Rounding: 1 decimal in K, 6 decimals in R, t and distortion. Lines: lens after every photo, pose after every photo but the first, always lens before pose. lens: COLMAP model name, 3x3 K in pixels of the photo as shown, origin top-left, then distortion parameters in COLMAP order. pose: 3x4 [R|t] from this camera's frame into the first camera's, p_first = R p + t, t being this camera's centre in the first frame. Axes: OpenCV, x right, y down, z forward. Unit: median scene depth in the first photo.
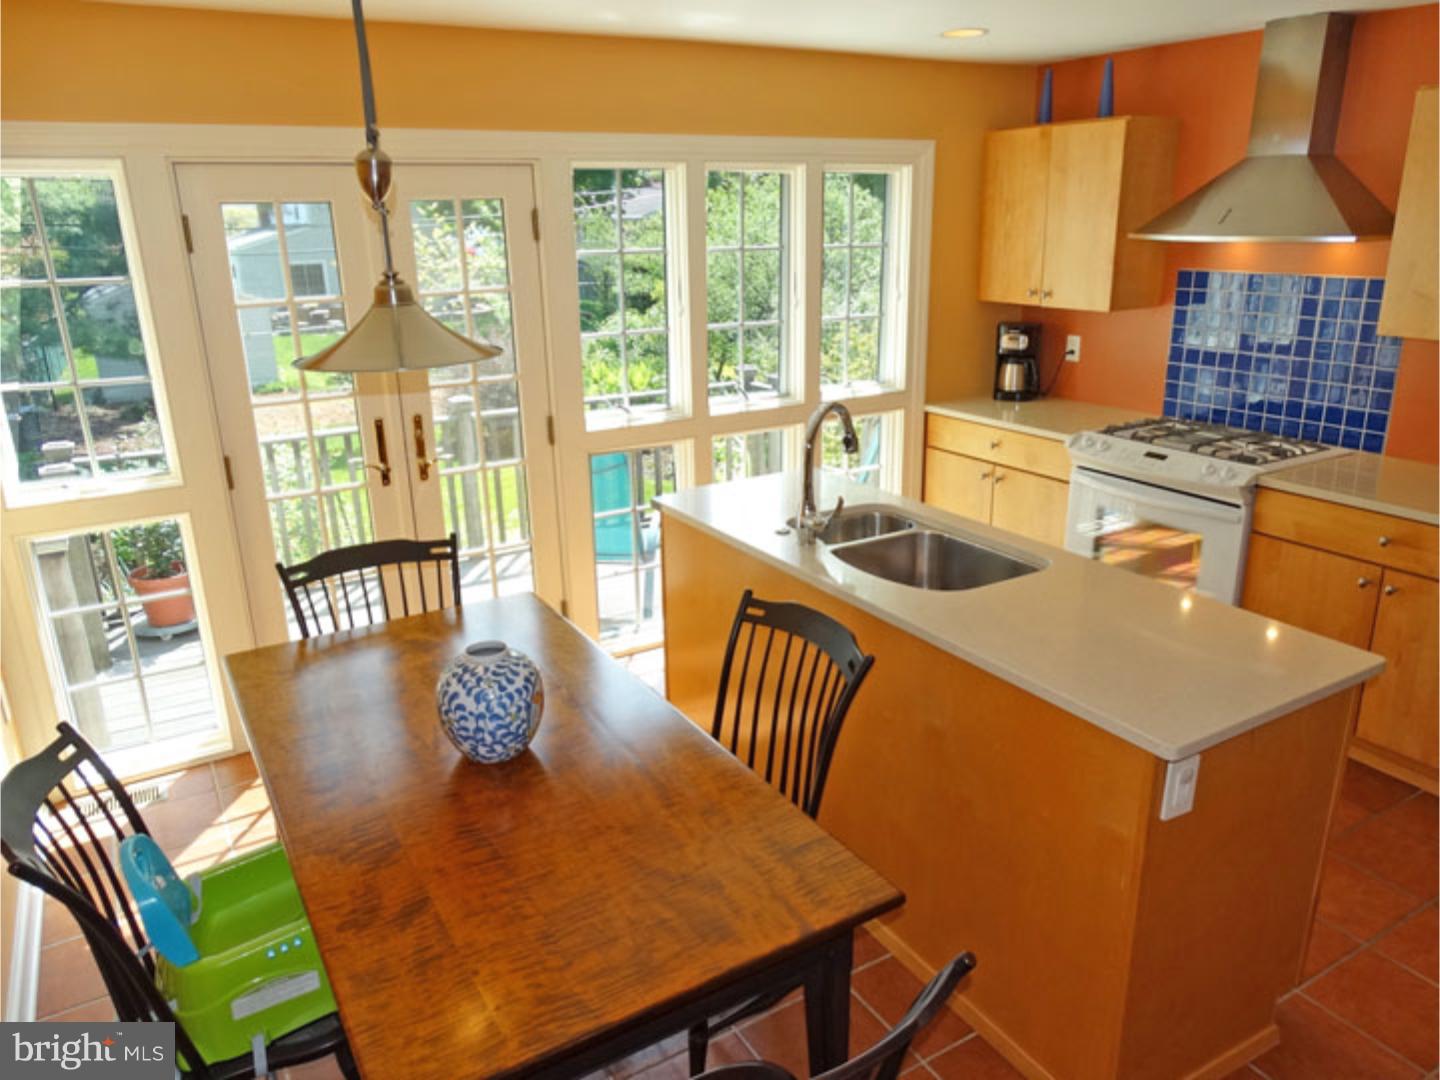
lens RADIAL K [[1025.7, 0, 734.1], [0, 1025.7, 547.1], [0, 0, 1]] dist [0.000814, -0.062625]
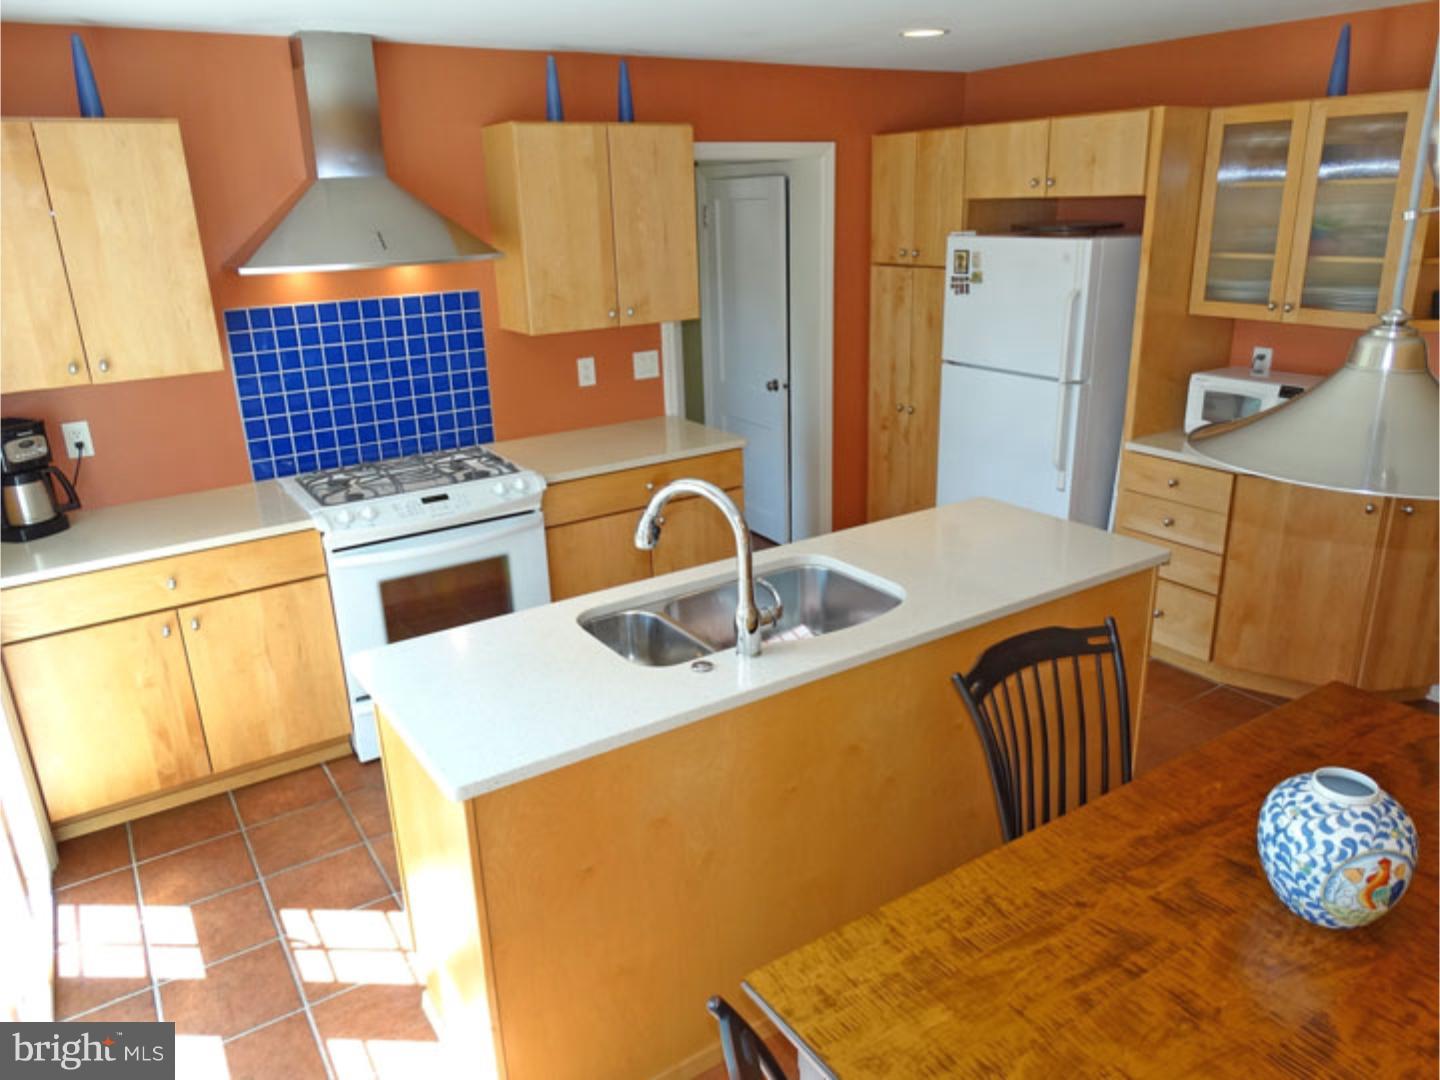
lens RADIAL K [[992.5, 0, 720.0], [0, 992.5, 540.0], [0, 0, 1]] dist [-0.000389, -0.001320]
pose [[-0.011025, -0.302395, 0.953119, -0.460304], [0.350932, 0.891378, 0.286866, -0.225316], [-0.936336, 0.337642, 0.096293, 0.695664]]
